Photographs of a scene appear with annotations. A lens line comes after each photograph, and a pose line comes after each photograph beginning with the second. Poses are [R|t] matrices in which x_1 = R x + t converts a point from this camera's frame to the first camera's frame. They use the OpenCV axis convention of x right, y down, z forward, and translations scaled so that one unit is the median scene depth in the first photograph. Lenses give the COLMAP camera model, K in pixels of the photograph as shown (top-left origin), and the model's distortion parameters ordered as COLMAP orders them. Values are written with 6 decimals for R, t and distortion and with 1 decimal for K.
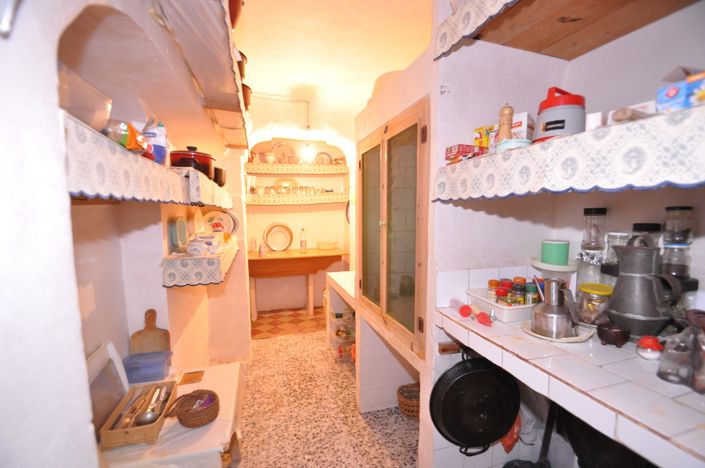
lens RADIAL K [[306.9, 0, 353.9], [0, 306.9, 235.7], [0, 0, 1]] dist [0.002056, -0.003228]
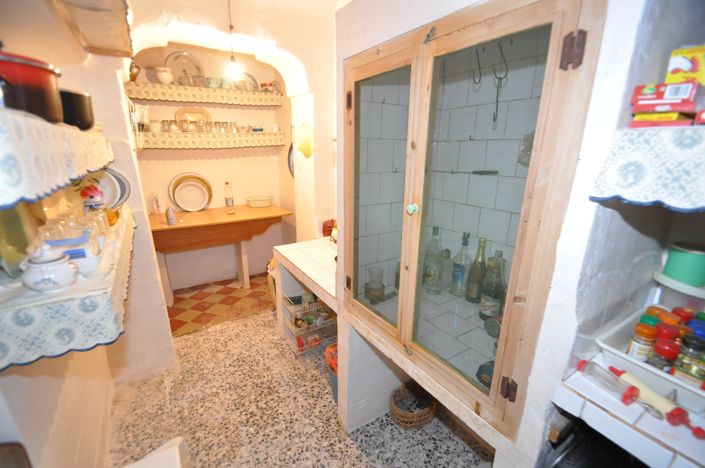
lens RADIAL K [[306.9, 0, 350.9], [0, 306.9, 236.9], [0, 0, 1]] dist [0.002056, -0.003228]
pose [[0.963813, -0.063412, 0.258928, -0.096995], [0.007415, 0.977298, 0.211741, -0.060433], [-0.266476, -0.202159, 0.942402, 0.236023]]
